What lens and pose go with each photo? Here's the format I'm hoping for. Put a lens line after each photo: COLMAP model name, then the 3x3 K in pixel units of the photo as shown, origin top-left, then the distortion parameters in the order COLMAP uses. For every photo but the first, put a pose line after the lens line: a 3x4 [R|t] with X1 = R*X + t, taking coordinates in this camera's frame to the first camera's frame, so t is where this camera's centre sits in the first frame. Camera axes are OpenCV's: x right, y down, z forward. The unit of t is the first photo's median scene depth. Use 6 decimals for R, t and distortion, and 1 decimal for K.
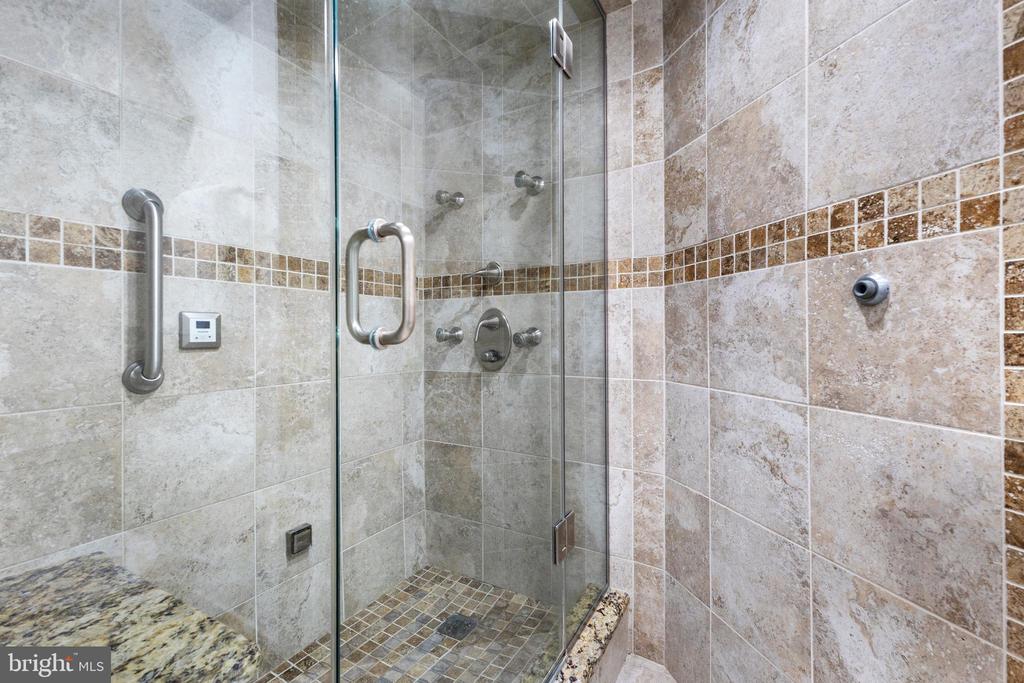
lens RADIAL K [[444.9, 0, 512.1], [0, 444.9, 338.9], [0, 0, 1]] dist [0.010701, -0.001869]
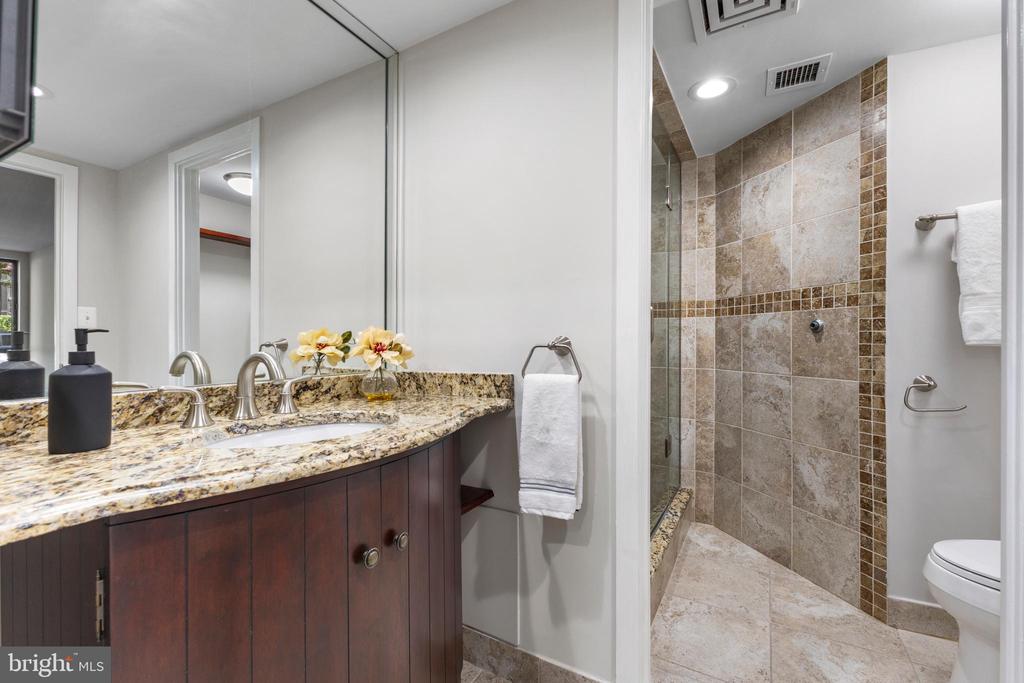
lens RADIAL K [[444.9, 0, 511.3], [0, 444.9, 344.5], [0, 0, 1]] dist [0.010701, -0.001869]
pose [[0.999895, 0.010194, 0.010289, -0.602699], [-0.010148, 0.999939, -0.004443, 0.012544], [-0.010334, 0.004338, 0.999937, -0.962856]]
